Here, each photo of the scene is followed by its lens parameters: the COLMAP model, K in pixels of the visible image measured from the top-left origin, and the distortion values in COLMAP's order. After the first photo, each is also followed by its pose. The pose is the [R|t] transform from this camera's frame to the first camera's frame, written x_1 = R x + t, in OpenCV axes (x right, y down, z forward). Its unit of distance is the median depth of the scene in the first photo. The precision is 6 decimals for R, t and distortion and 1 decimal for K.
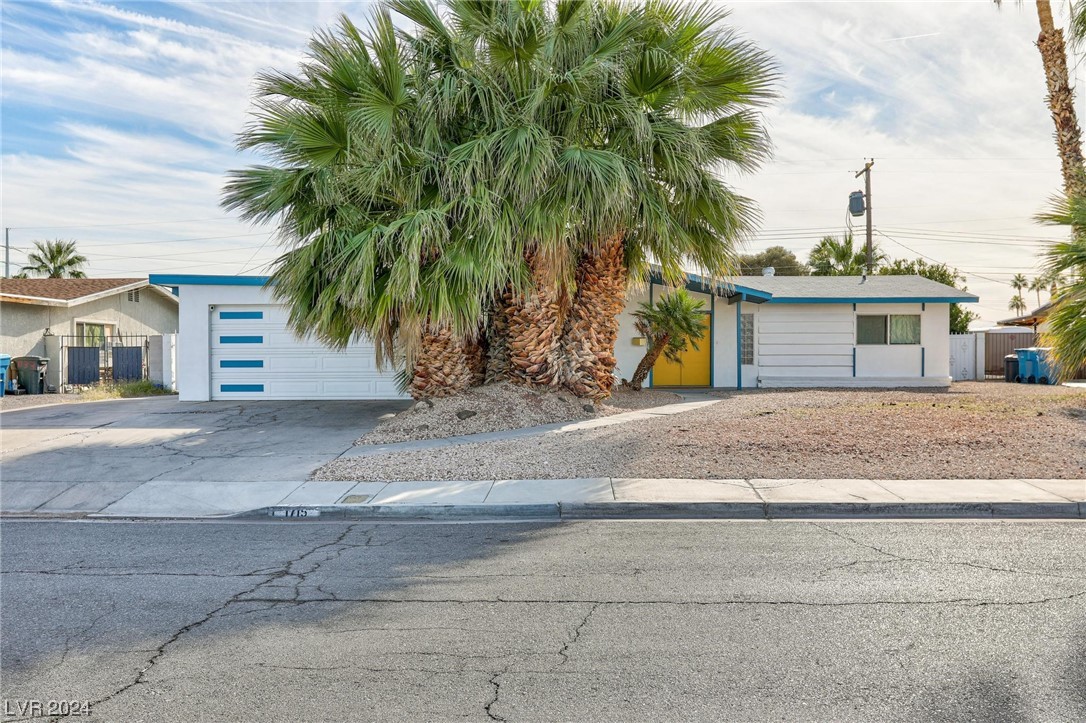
lens RADIAL K [[948.2, 0, 543.6], [0, 948.2, 360.2], [0, 0, 1]] dist [0.044047, -0.005086]
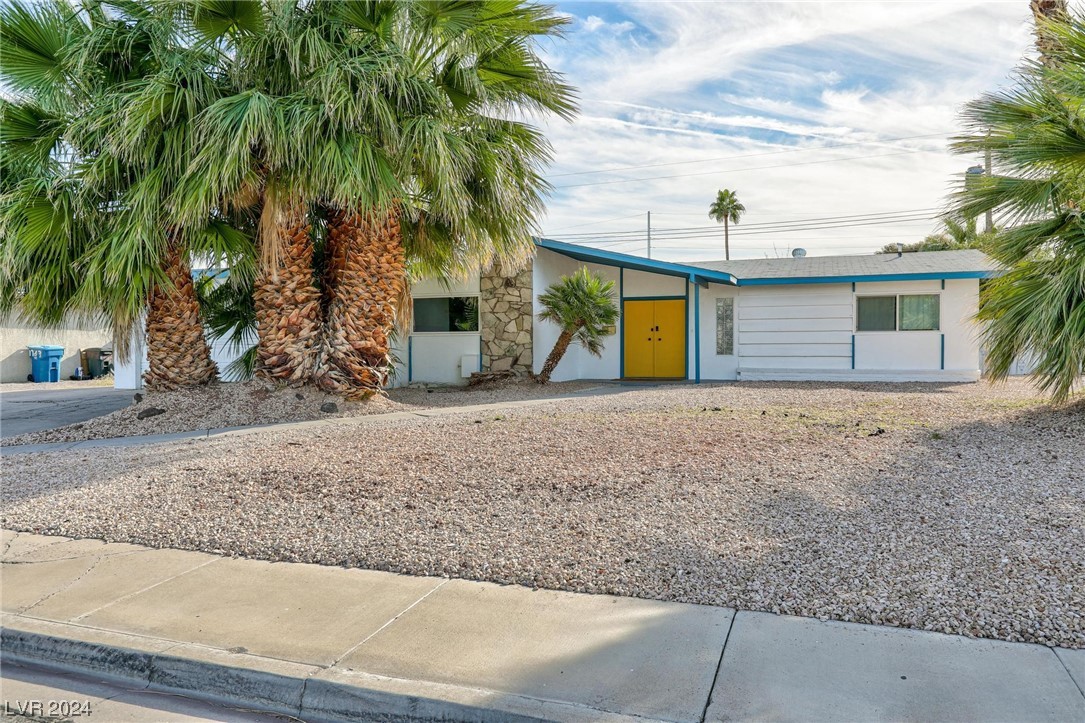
lens RADIAL K [[756.1, 0, 541.5], [0, 756.1, 357.7], [0, 0, 1]] dist [-0.003720, -0.000191]
pose [[0.941028, 0.001415, -0.338326, 0.365311], [0.002102, 0.999948, 0.010029, -0.000282], [0.338323, -0.010149, 0.940975, 0.339402]]
